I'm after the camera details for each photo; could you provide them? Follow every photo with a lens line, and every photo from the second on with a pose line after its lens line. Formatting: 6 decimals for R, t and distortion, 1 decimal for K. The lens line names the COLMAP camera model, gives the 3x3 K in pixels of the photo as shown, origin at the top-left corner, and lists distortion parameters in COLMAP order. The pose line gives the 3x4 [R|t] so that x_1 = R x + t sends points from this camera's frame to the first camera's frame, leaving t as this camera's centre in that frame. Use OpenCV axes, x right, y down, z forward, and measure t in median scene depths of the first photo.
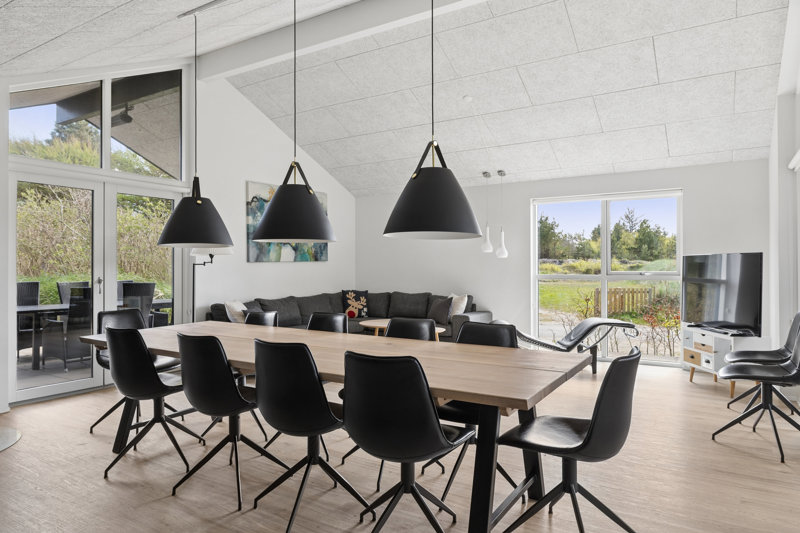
lens RADIAL K [[516.1, 0, 399.9], [0, 516.1, 266.8], [0, 0, 1]] dist [-0.011063, 0.002706]
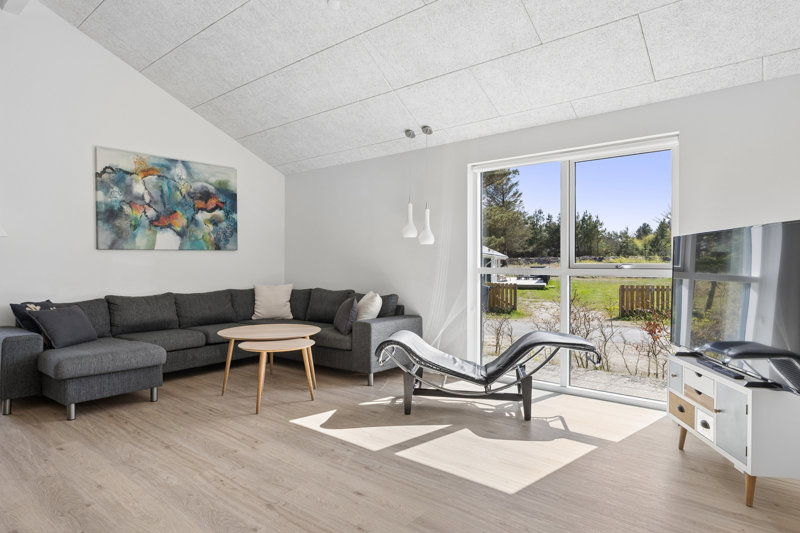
lens RADIAL K [[462.4, 0, 397.4], [0, 462.4, 264.3], [0, 0, 1]] dist [0.002737, -0.005347]
pose [[0.992134, 0.005291, -0.125068, 0.239276], [-0.004973, 0.999984, 0.002850, 0.009219], [0.125081, -0.002205, 0.992144, 0.336498]]
